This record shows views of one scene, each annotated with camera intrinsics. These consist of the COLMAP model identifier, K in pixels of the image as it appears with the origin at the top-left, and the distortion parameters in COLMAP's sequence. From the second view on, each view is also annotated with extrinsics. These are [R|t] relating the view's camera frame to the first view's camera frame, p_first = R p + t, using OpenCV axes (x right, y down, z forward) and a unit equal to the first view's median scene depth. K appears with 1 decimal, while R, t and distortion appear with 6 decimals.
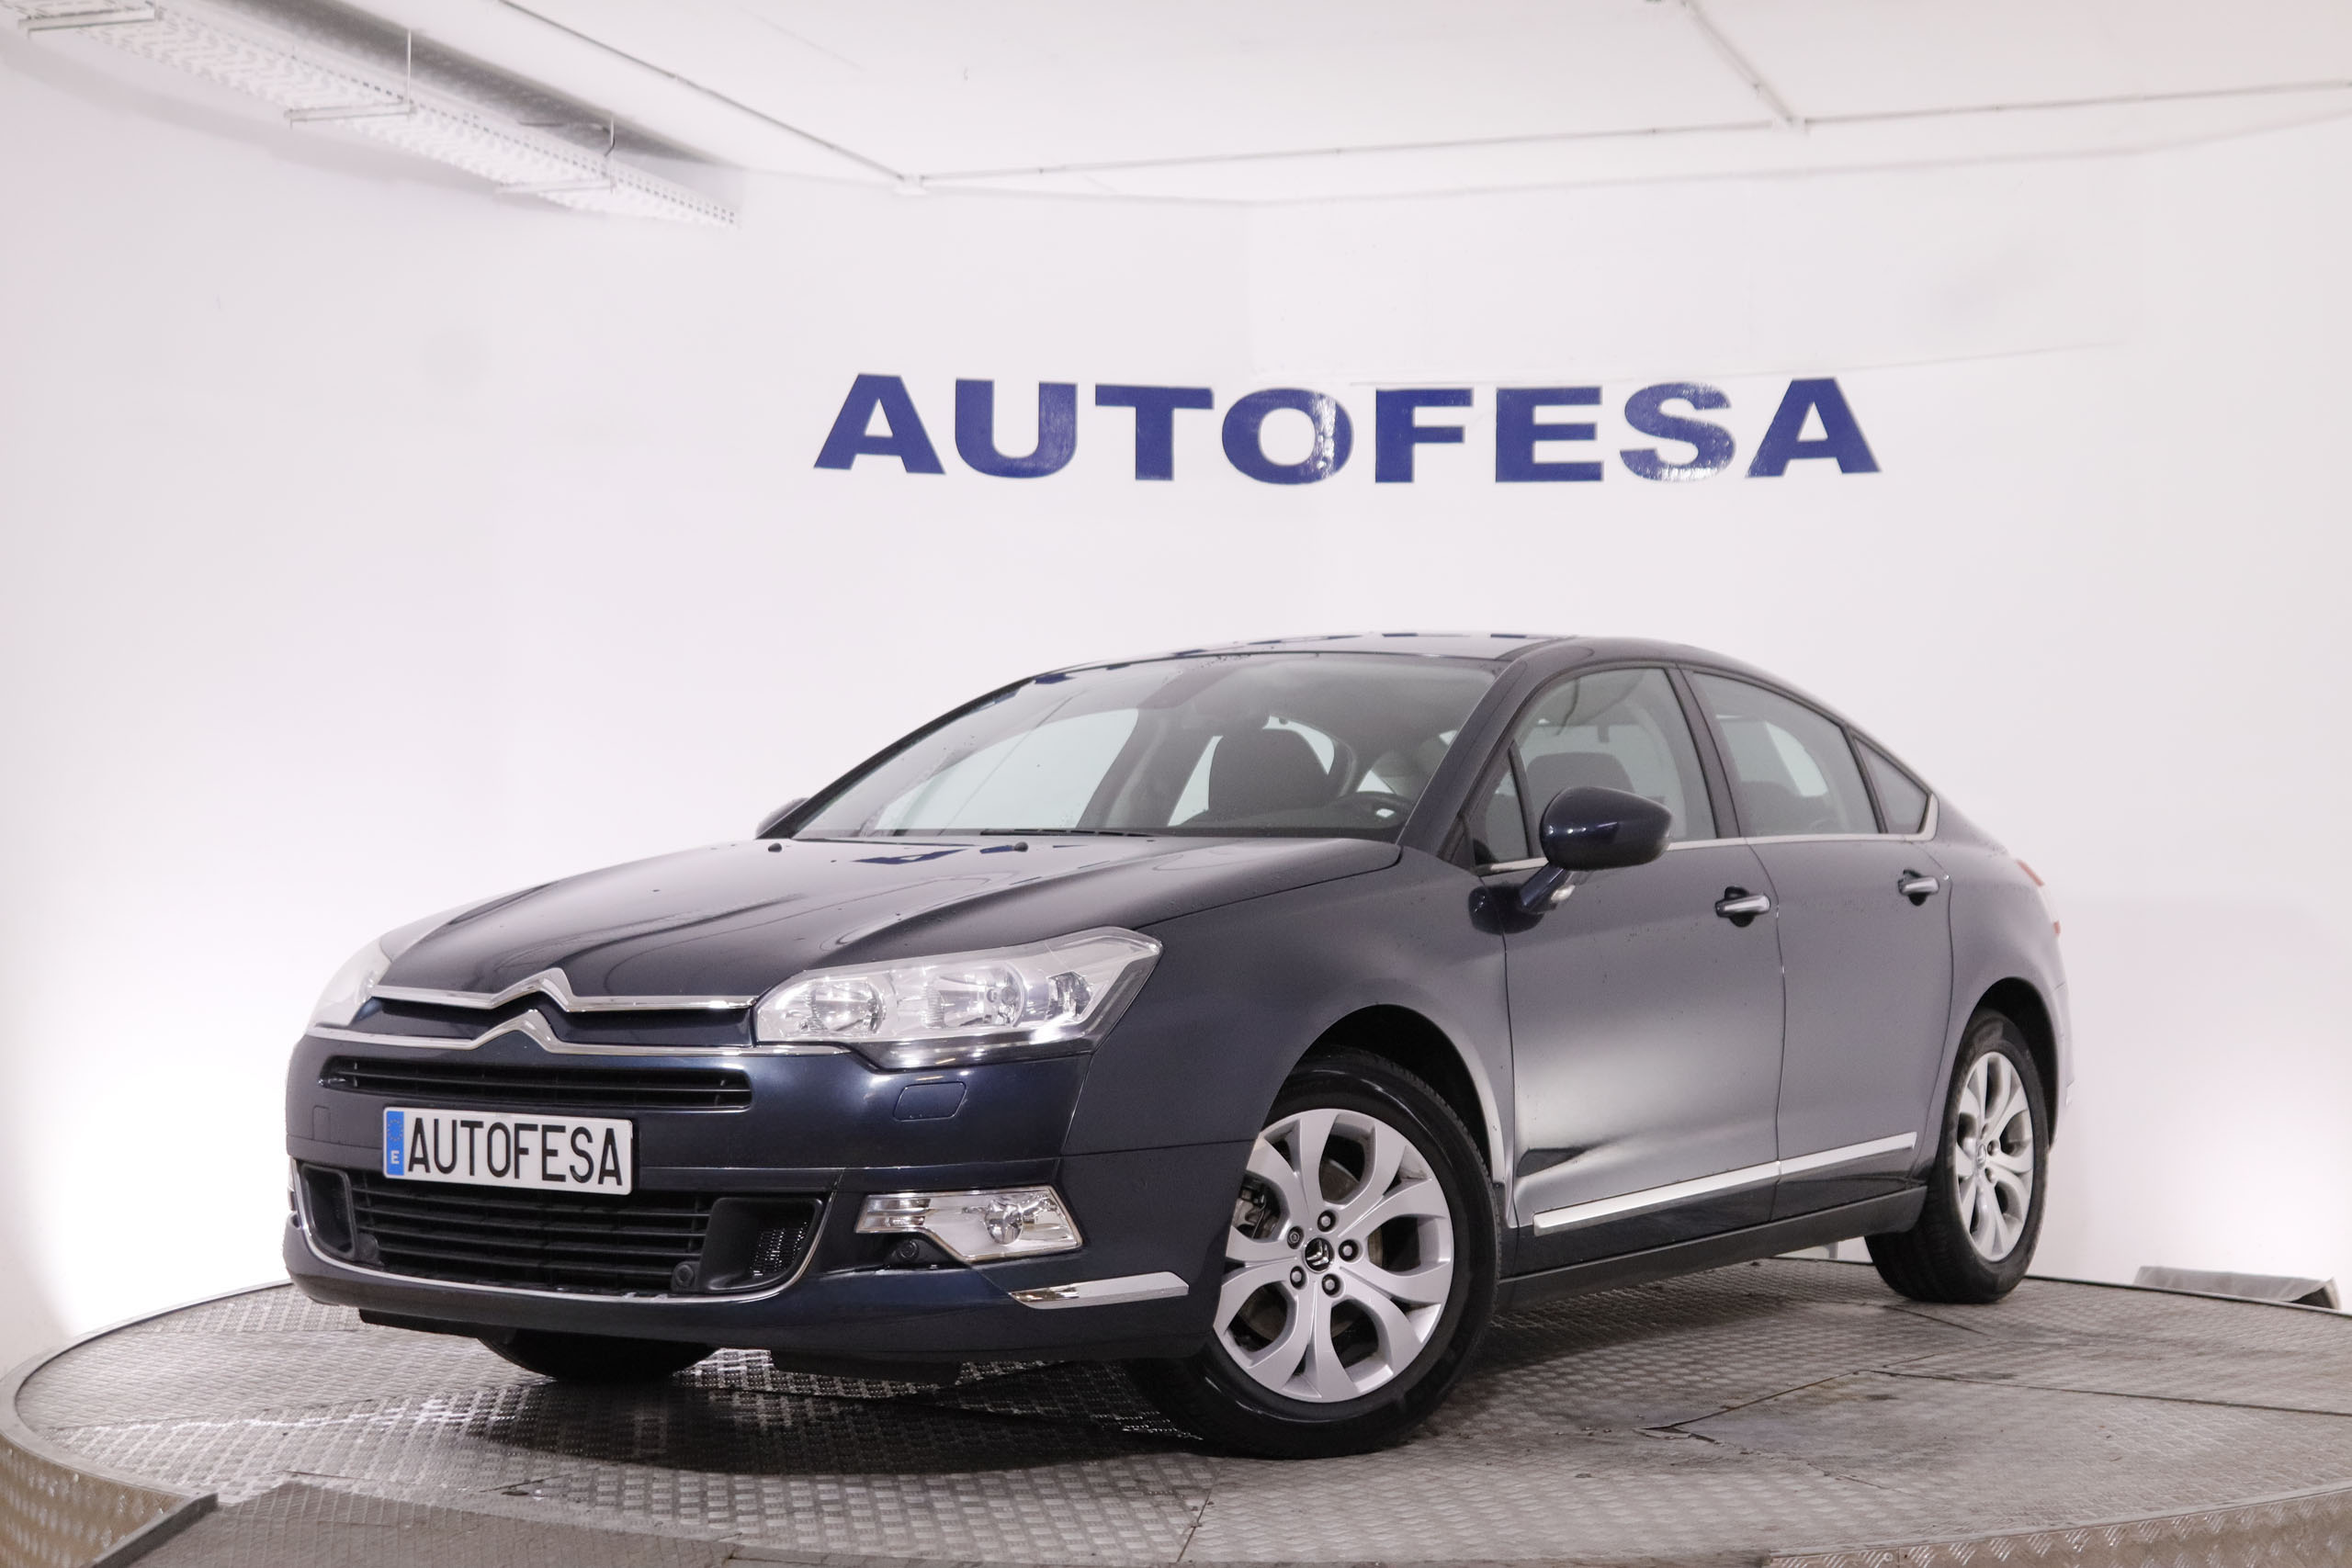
lens RADIAL K [[3879.3, 0, 1176.0], [0, 3879.3, 784.0], [0, 0, 1]] dist [0.021704, 0.016720]
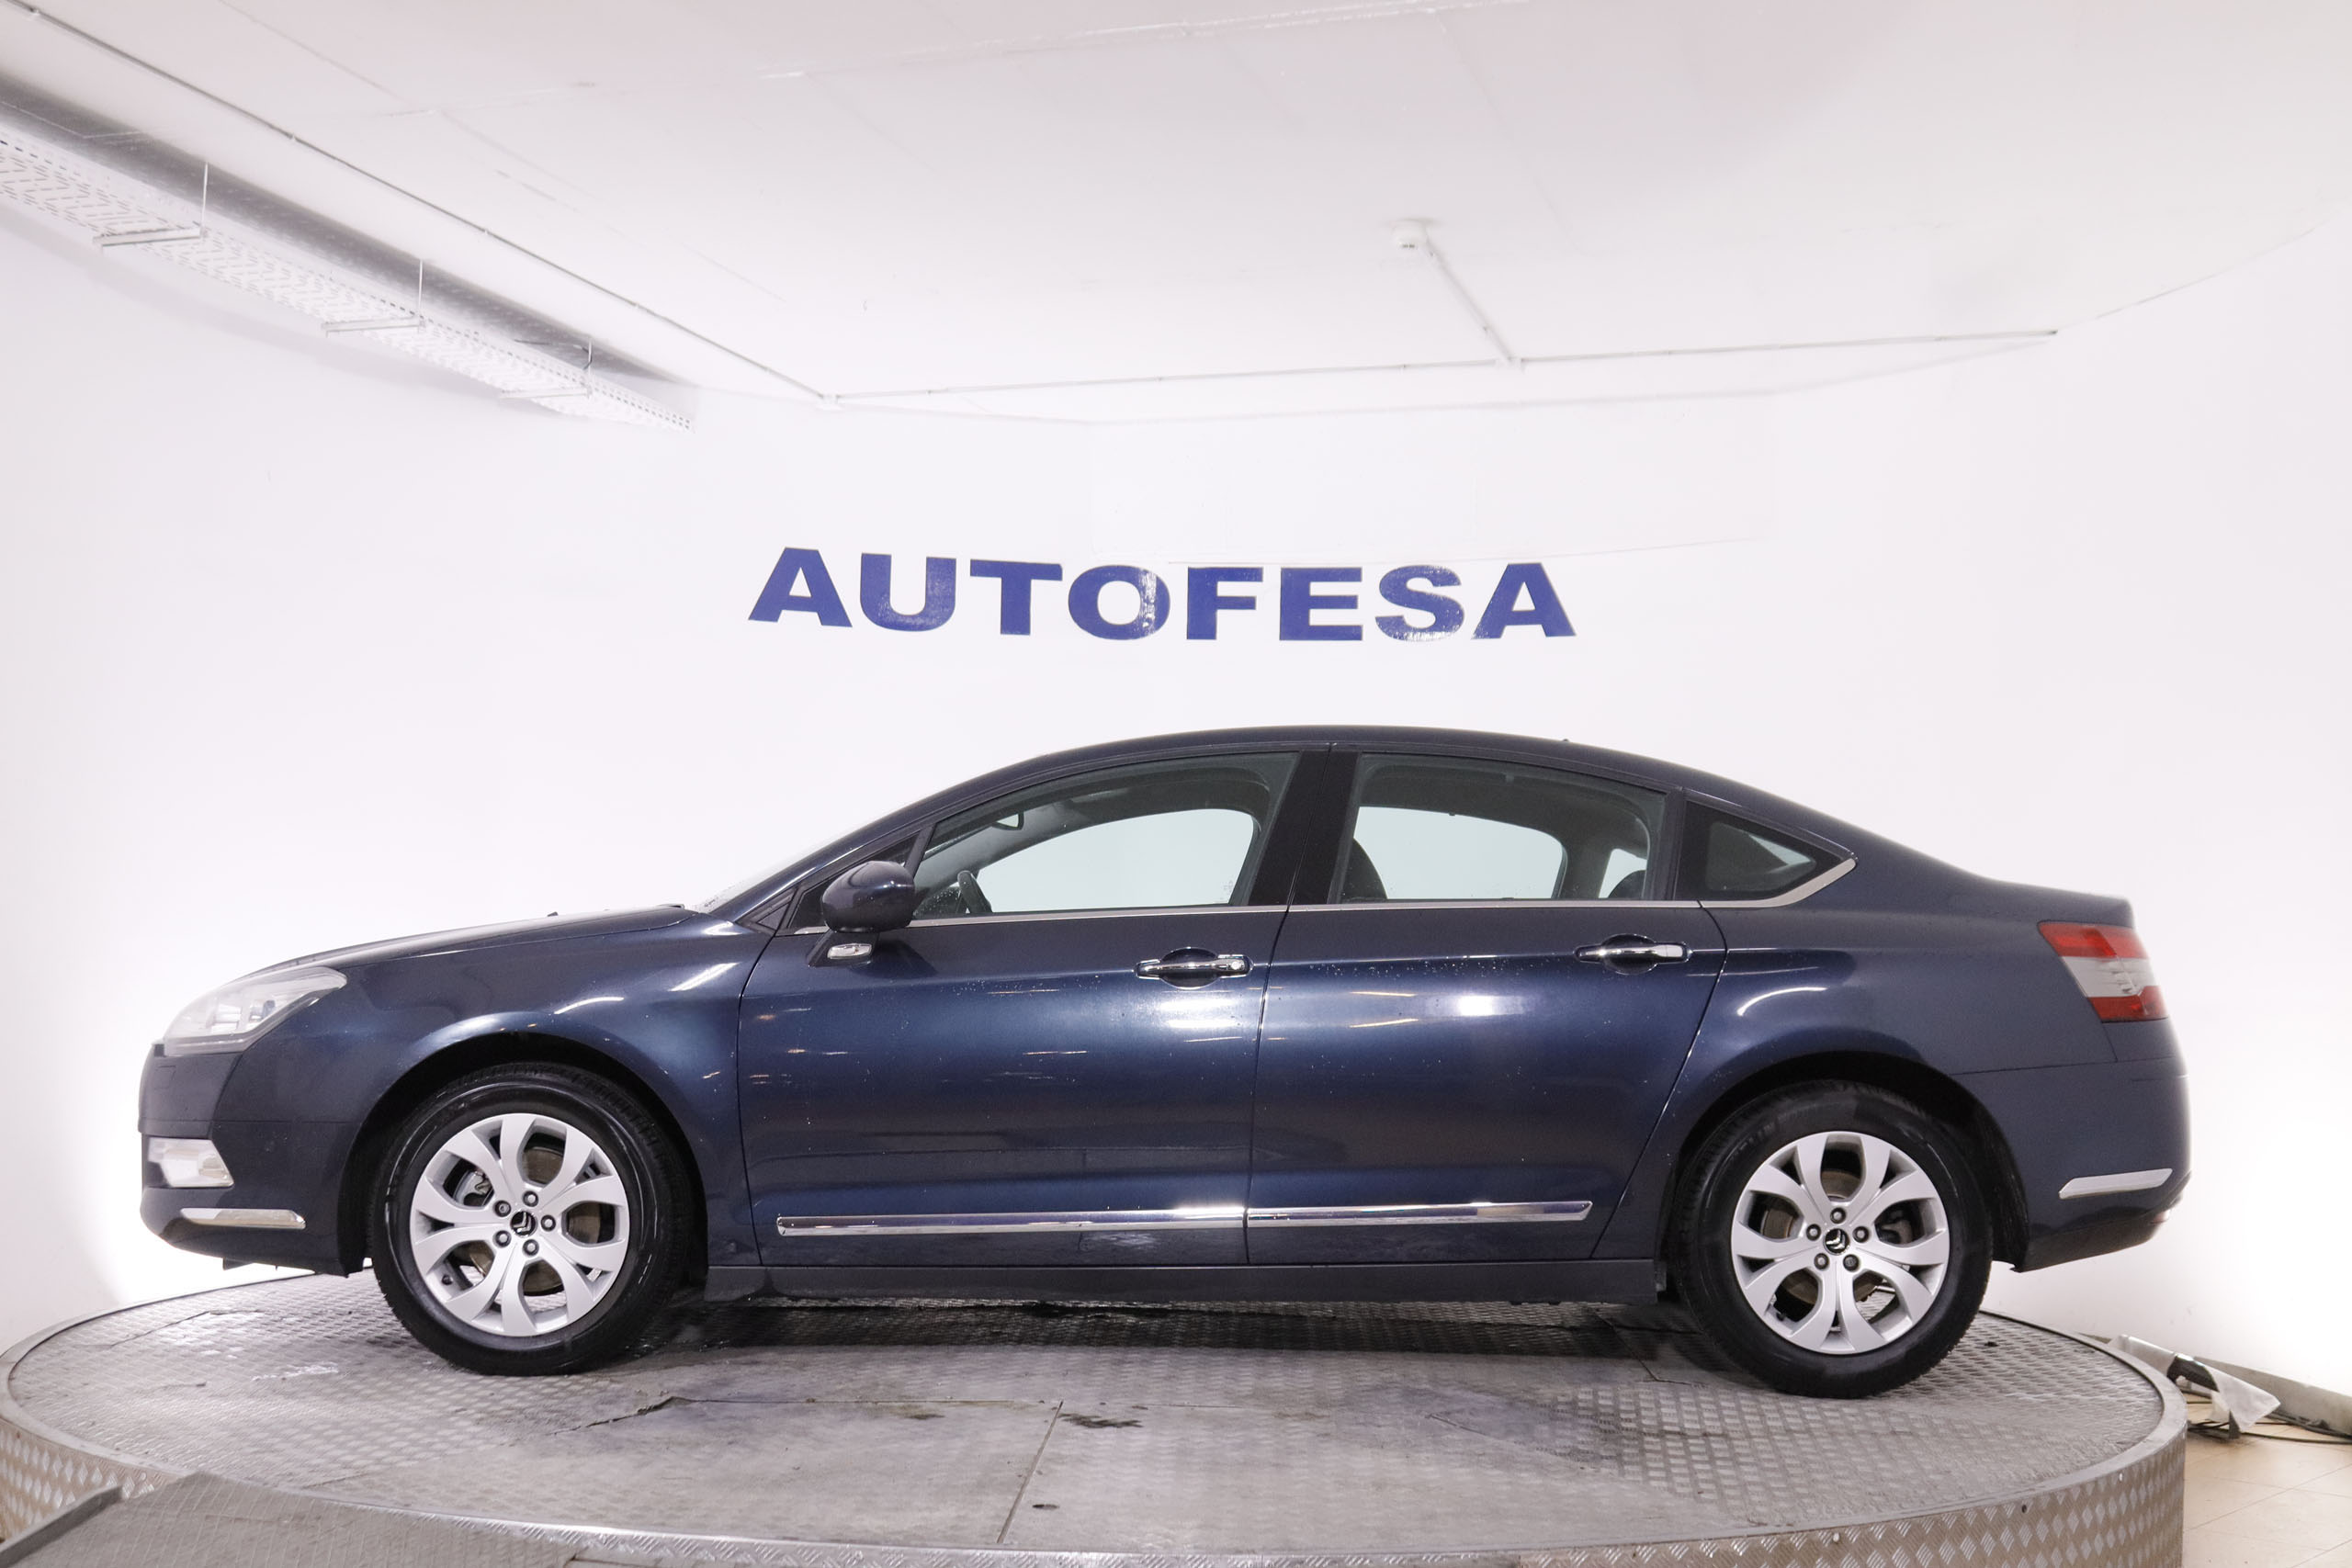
lens RADIAL K [[2696.5, 0, 1183.9], [0, 2696.5, 778.2], [0, 0, 1]] dist [-0.061683, 0.091311]
pose [[0.998759, 0.012836, 0.048124, 0.007910], [-0.010957, 0.999175, -0.039109, 0.003786], [-0.048586, 0.038533, 0.998075, 0.108340]]
